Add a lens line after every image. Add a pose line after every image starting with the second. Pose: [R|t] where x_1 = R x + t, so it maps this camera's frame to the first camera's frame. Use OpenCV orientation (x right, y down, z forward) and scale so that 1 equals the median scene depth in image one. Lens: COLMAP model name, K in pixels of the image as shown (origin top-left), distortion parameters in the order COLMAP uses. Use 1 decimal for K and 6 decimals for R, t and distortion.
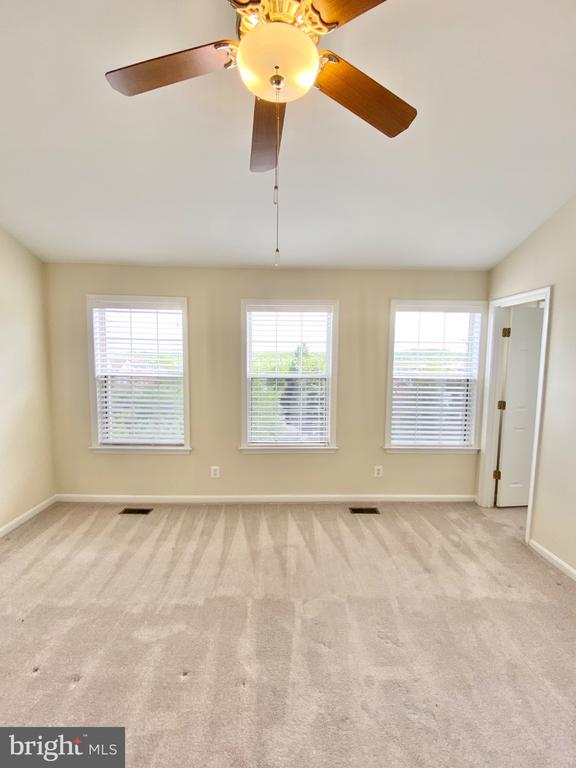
lens RADIAL K [[309.8, 0, 294.5], [0, 309.8, 380.9], [0, 0, 1]] dist [-0.011587, -0.003314]
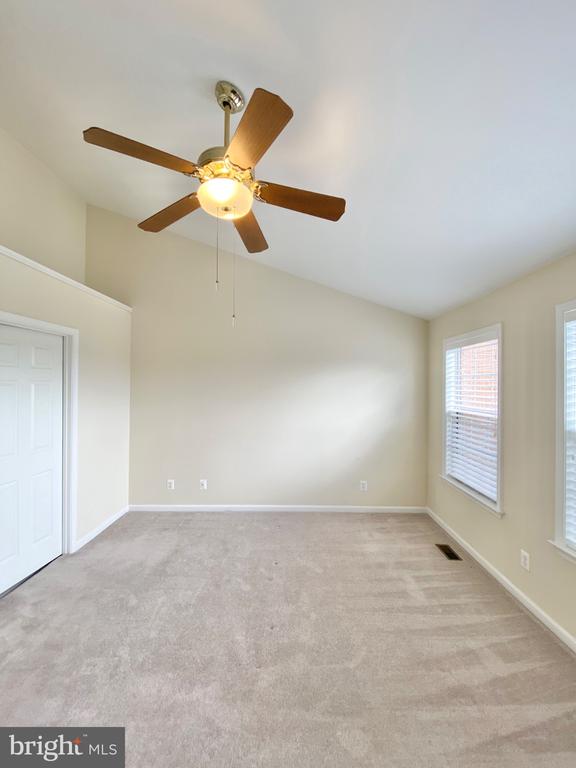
lens RADIAL K [[309.8, 0, 293.9], [0, 309.8, 387.9], [0, 0, 1]] dist [-0.011587, -0.003314]
pose [[-0.015597, -0.005408, -0.999864, 0.477059], [-0.084502, 0.996415, -0.004071, -0.050133], [0.996301, 0.084427, -0.015998, 0.486716]]
